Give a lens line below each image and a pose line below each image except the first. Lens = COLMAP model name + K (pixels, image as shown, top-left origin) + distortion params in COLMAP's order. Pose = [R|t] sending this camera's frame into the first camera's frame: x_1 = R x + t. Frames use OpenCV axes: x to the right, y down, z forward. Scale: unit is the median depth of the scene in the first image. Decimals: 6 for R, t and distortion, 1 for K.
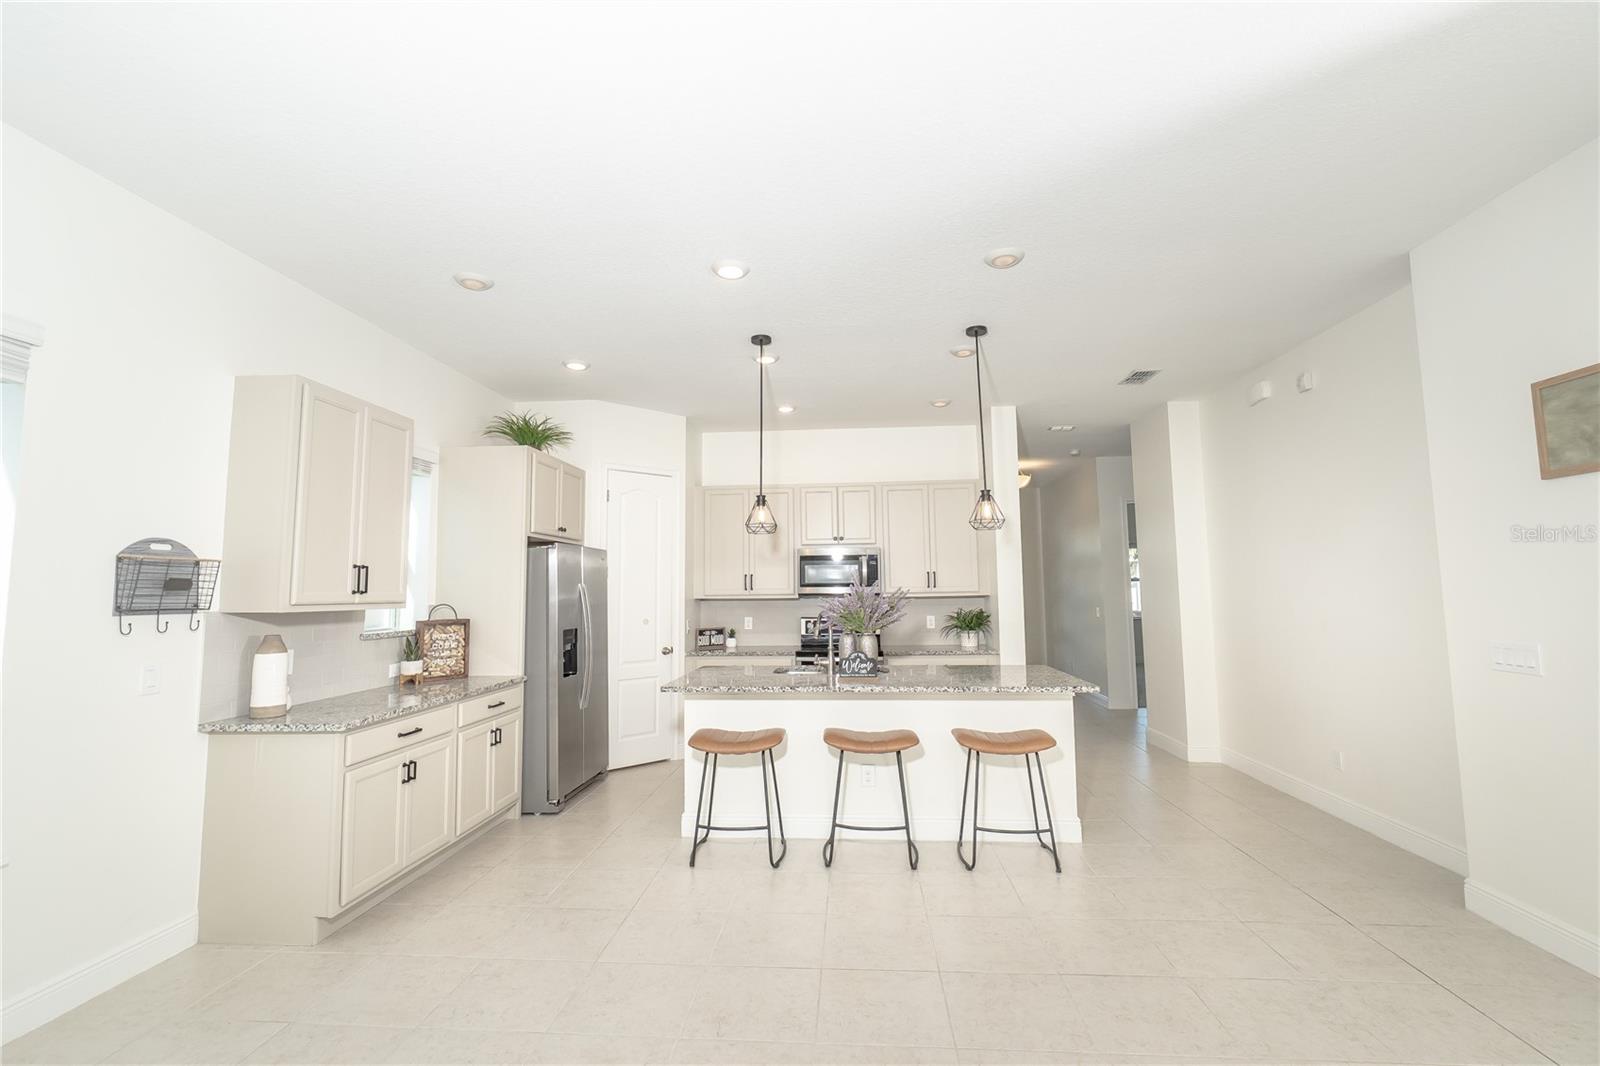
lens RADIAL K [[687.5, 0, 830.1], [0, 687.5, 530.7], [0, 0, 1]] dist [-0.006911, 0.002171]
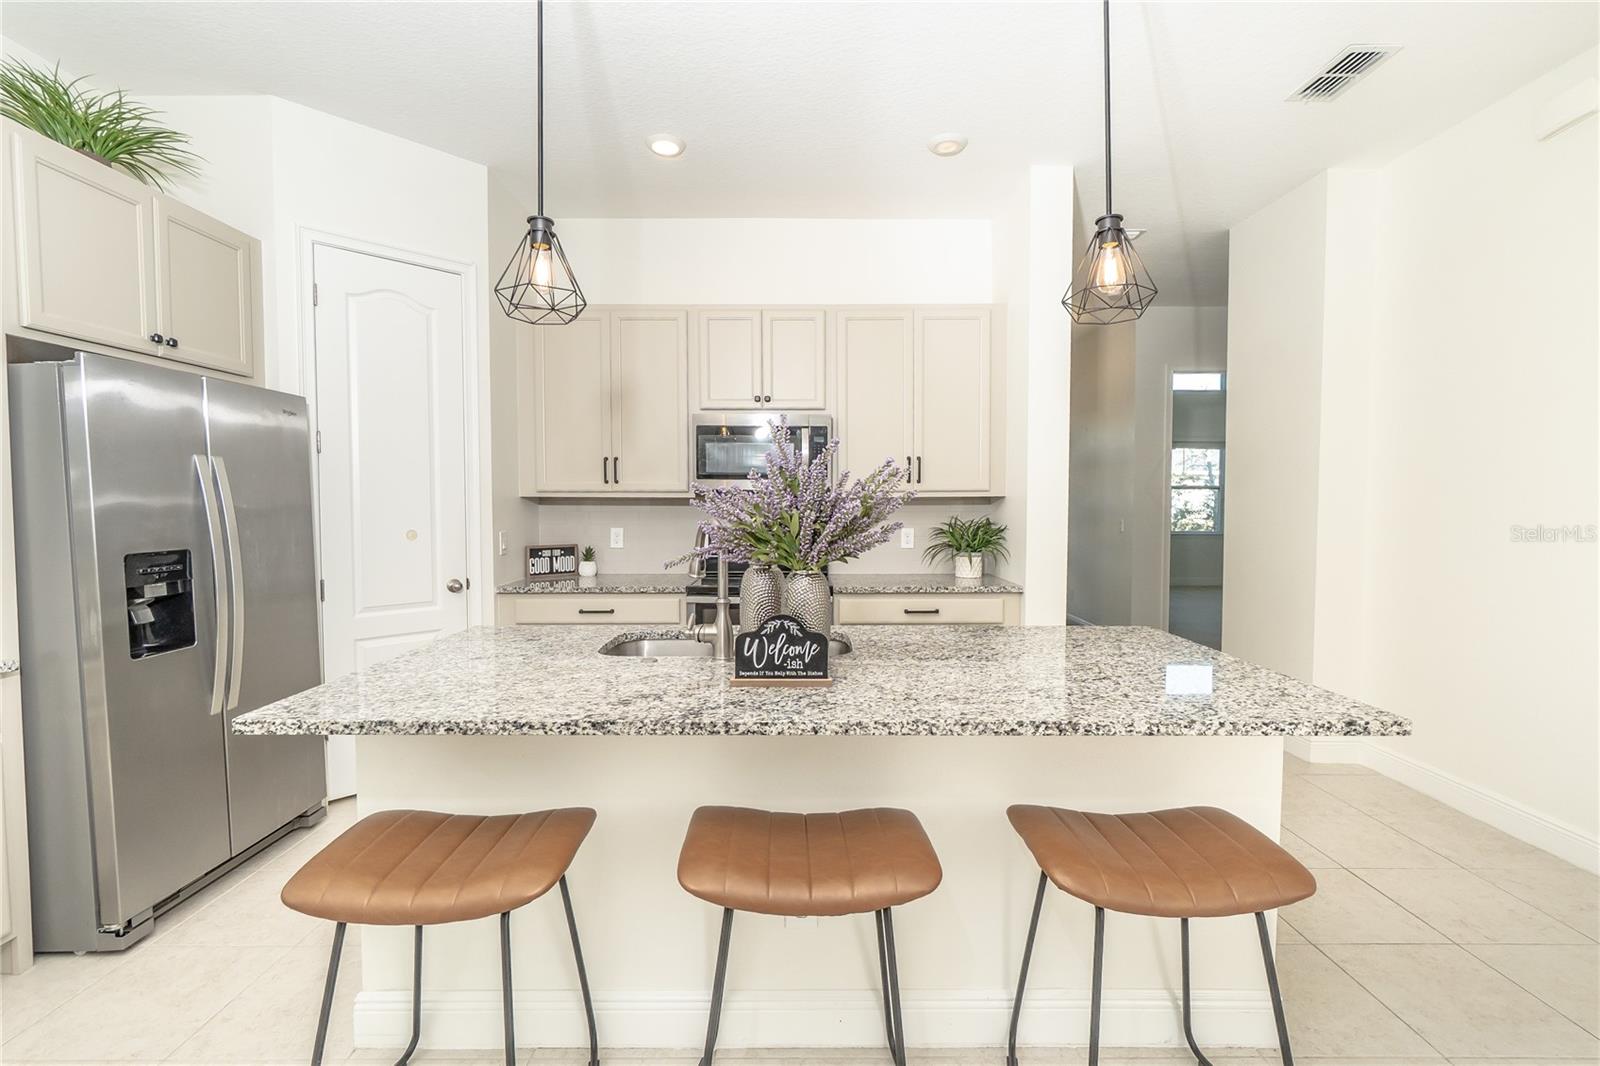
lens RADIAL K [[687.5, 0, 813.2], [0, 687.5, 547.2], [0, 0, 1]] dist [-0.006911, 0.002171]
pose [[0.998355, 0.007054, 0.056908, 0.022987], [-0.015626, 0.988314, 0.151629, 0.048547], [-0.055173, -0.152269, 0.986798, 0.395790]]
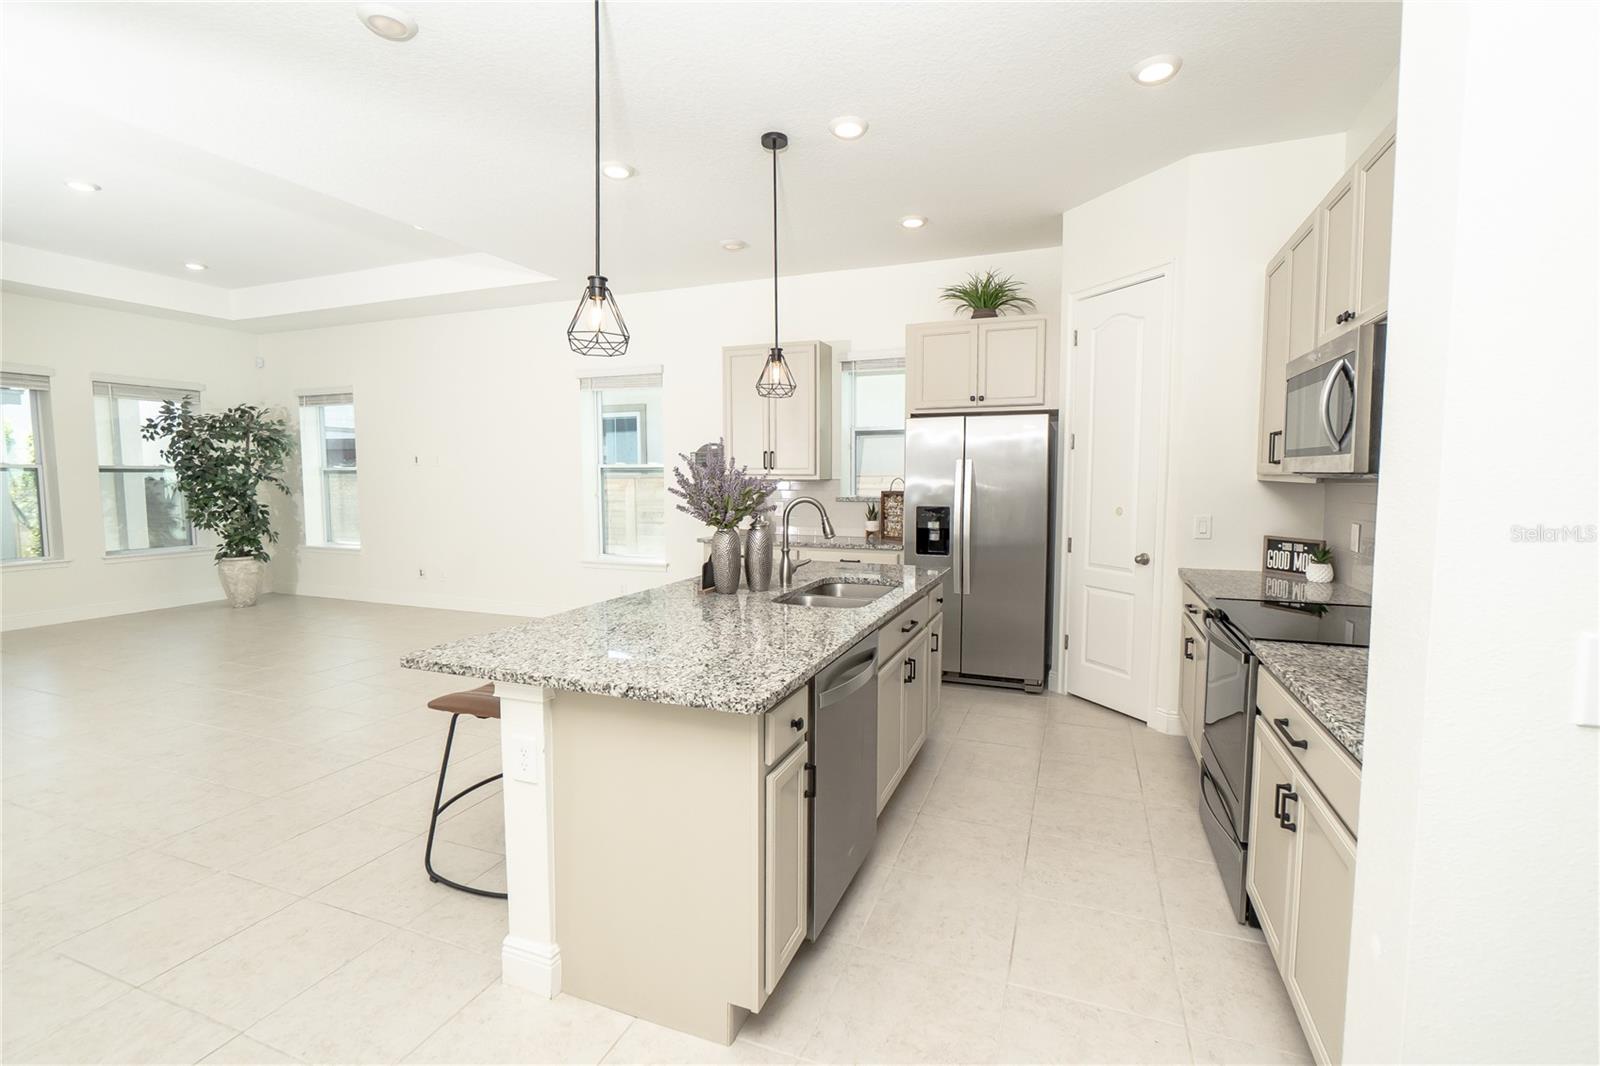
lens RADIAL K [[687.5, 0, 796.3], [0, 687.5, 531.1], [0, 0, 1]] dist [-0.006911, 0.002171]
pose [[-0.303610, 0.089582, -0.948576, 0.451586], [0.086159, 0.994073, 0.066302, 0.074225], [0.948893, -0.061598, -0.309529, 0.851060]]
